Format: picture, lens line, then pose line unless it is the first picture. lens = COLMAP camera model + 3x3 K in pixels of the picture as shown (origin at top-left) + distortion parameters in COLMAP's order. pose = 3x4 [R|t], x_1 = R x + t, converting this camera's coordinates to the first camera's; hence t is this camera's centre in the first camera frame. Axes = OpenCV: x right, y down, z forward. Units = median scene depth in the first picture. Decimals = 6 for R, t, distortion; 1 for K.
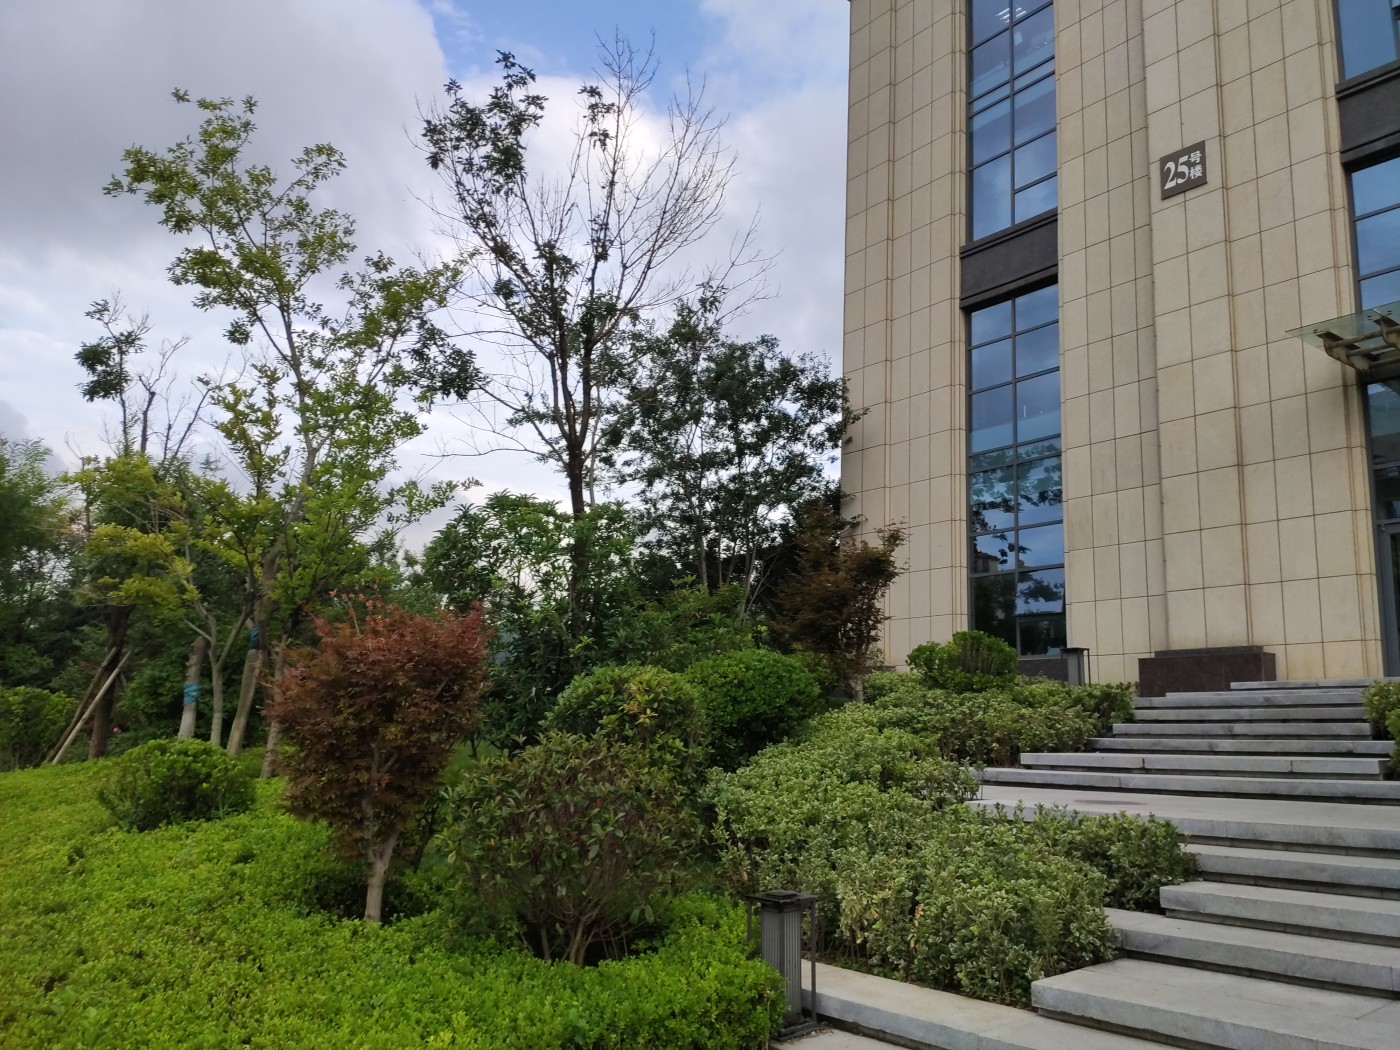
lens RADIAL K [[1044.7, 0, 701.8], [0, 1044.7, 521.9], [0, 0, 1]] dist [0.050540, -0.025721]
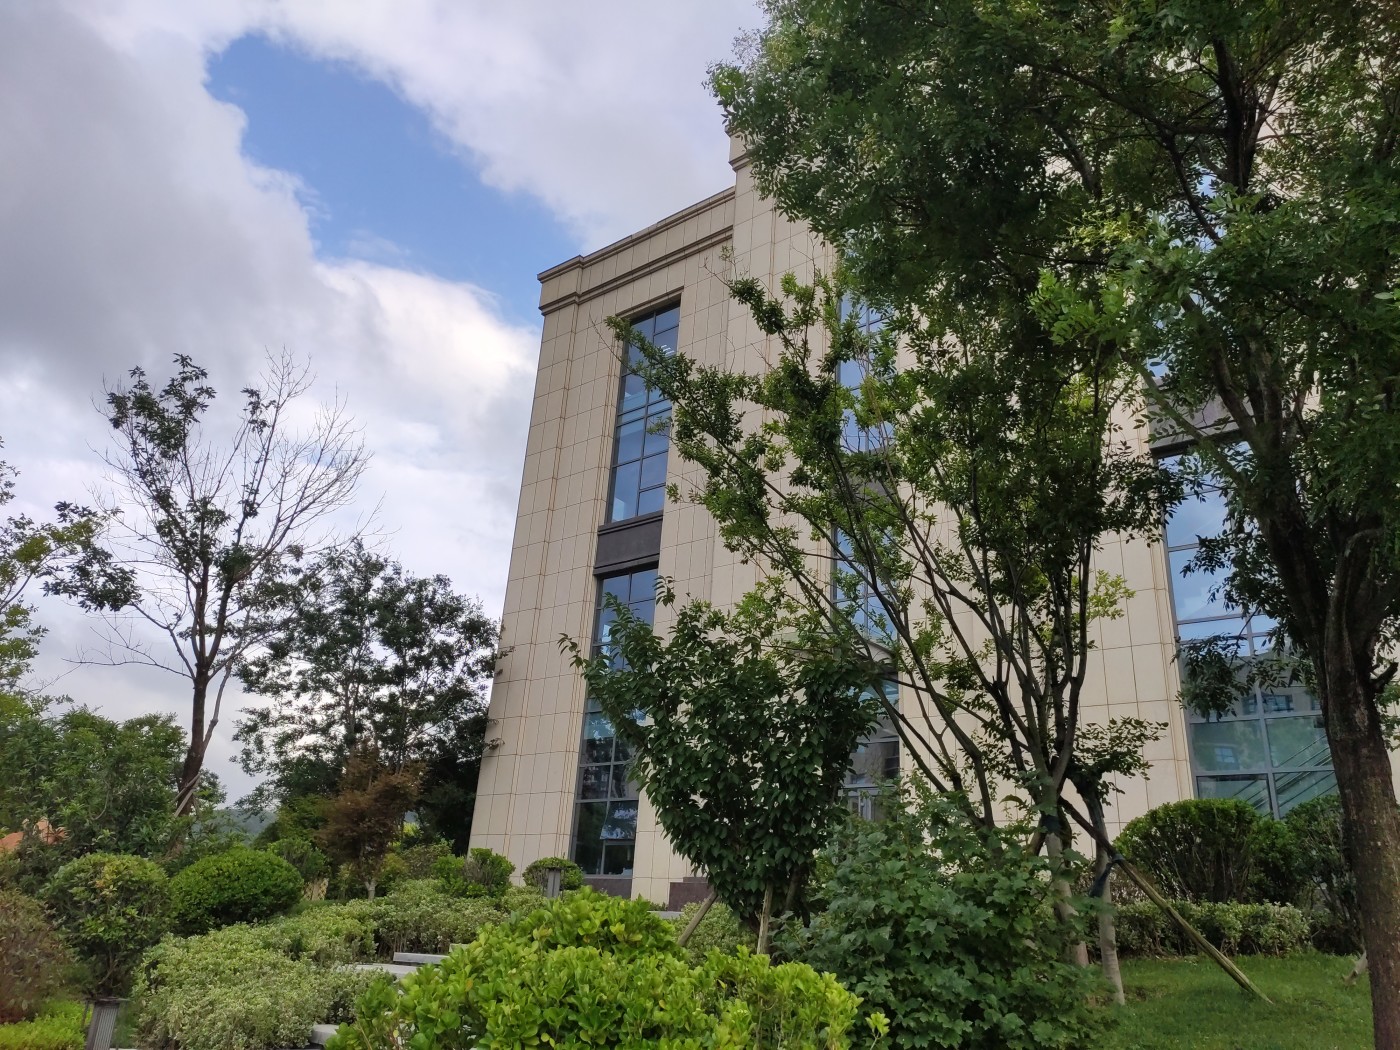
lens RADIAL K [[1044.7, 0, 672.2], [0, 1044.7, 562.3], [0, 0, 1]] dist [0.050540, -0.025721]
pose [[0.978265, 0.121500, 0.168033, 0.133392], [-0.093776, 0.981978, -0.164092, -0.029021], [-0.184941, 0.144768, 0.972028, -0.201585]]
